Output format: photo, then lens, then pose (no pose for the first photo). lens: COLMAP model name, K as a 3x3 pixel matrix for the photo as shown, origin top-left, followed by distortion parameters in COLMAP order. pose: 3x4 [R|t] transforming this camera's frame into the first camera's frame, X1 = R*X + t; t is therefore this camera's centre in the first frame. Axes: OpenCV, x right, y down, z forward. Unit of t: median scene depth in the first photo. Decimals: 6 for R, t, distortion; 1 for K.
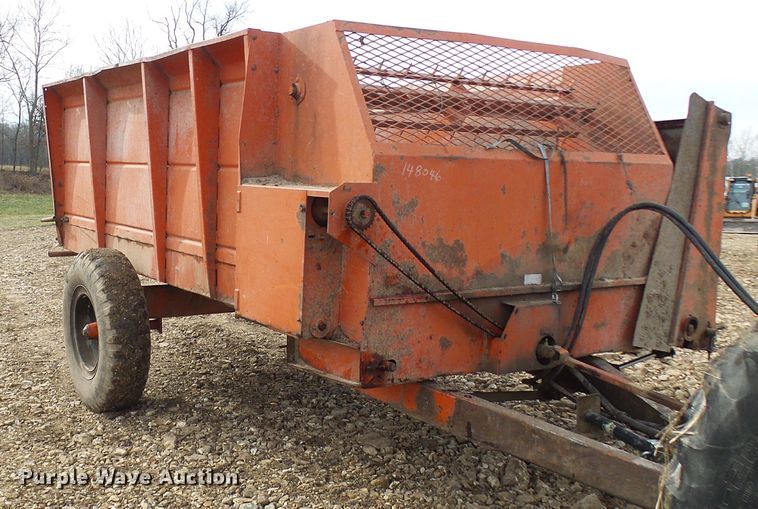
lens RADIAL K [[812.9, 0, 259.4], [0, 812.9, 285.4], [0, 0, 1]] dist [-0.003286, 0.000000]
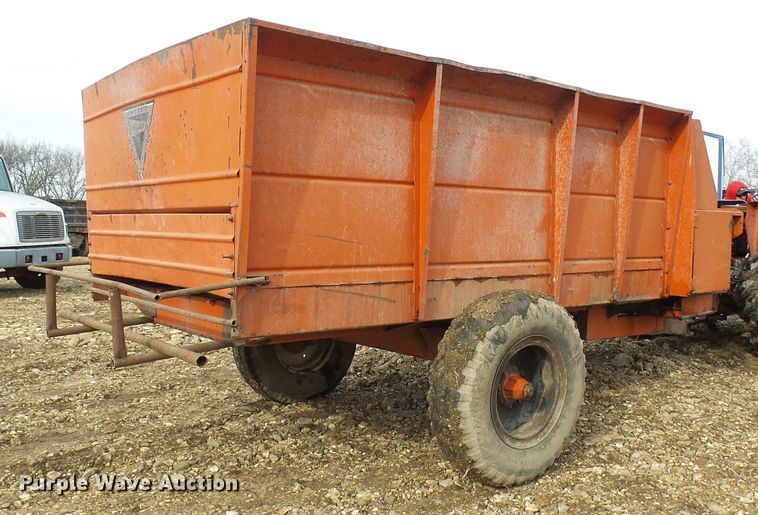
lens RADIAL K [[736.9, 0, 381.9], [0, 736.9, 282.0], [0, 0, 1]] dist [-0.012672, 0.000000]
pose [[-0.152826, -0.098789, 0.983303, -1.254106], [0.130587, 0.984248, 0.119180, -0.219888], [-0.979587, 0.146620, -0.137518, 1.691758]]
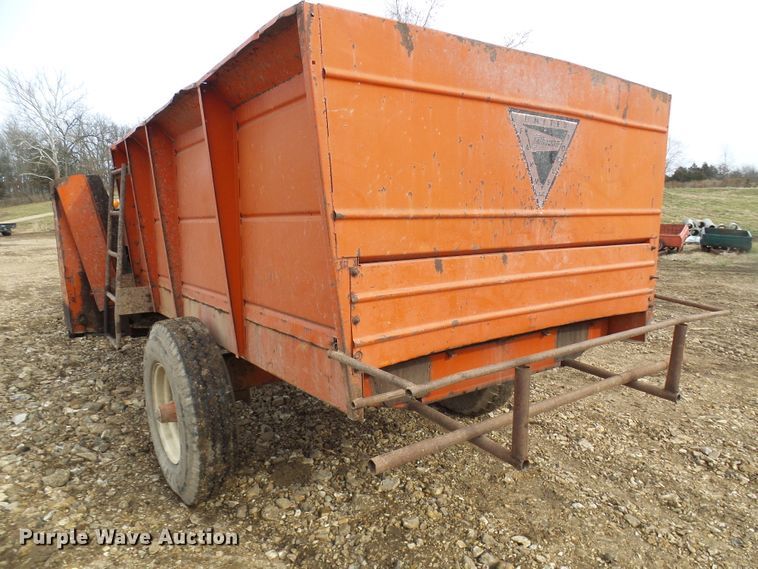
lens RADIAL K [[524.8, 0, 382.5], [0, 524.8, 285.5], [0, 0, 1]] dist [0.001356, -0.004598]
pose [[-0.994435, 0.005947, -0.105188, 0.017434], [-0.022646, 0.963003, 0.268536, -0.349199], [0.102893, 0.269424, -0.957509, 2.403374]]
